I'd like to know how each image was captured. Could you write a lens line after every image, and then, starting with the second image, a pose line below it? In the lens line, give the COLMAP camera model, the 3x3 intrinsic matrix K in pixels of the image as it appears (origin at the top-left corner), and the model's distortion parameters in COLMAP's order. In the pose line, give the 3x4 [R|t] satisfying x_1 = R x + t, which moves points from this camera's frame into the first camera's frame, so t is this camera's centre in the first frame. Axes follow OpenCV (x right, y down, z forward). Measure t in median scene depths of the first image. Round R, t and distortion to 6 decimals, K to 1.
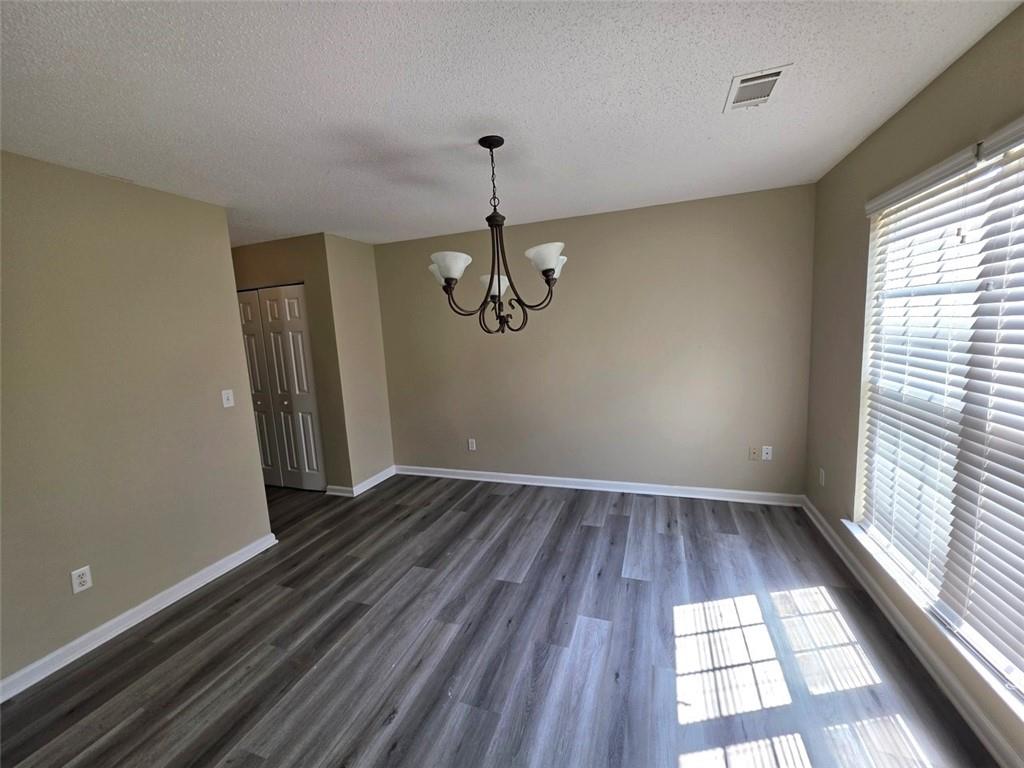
lens RADIAL K [[412.4, 0, 513.5], [0, 412.4, 381.8], [0, 0, 1]] dist [-0.003029, 0.001489]
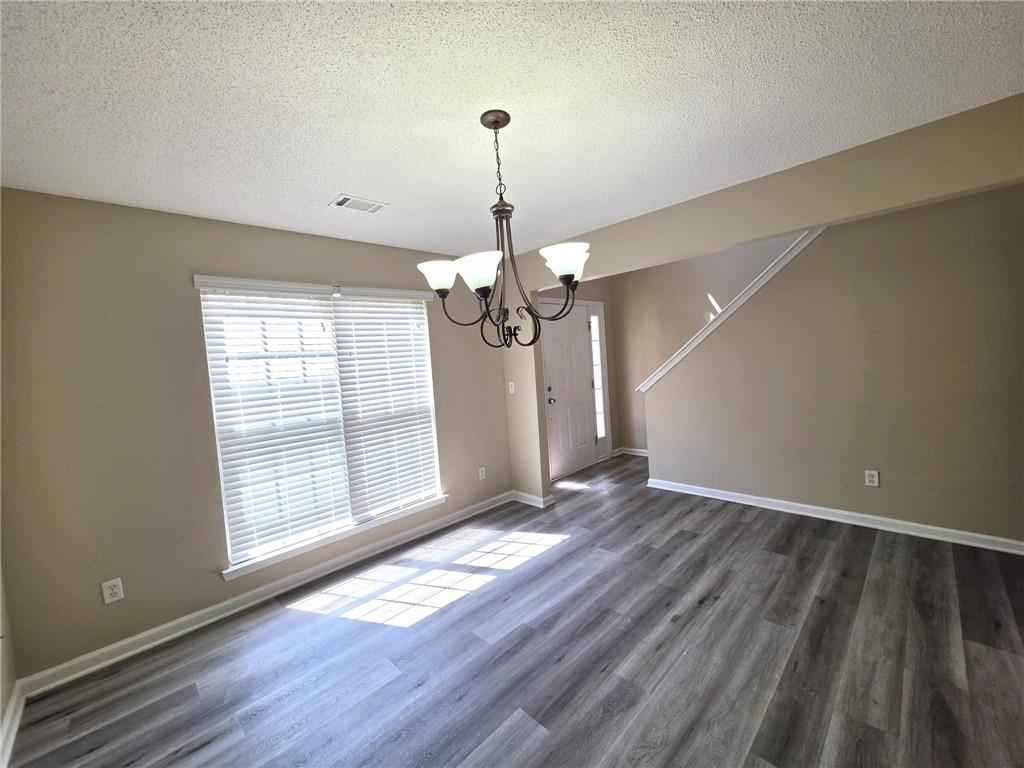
lens RADIAL K [[412.4, 0, 514.7], [0, 412.4, 383.9], [0, 0, 1]] dist [-0.003029, 0.001489]
pose [[-0.893764, 0.090247, 0.439365, -0.418271], [0.174927, 0.972118, 0.156162, -0.191195], [-0.413022, 0.216429, -0.884631, 1.907038]]
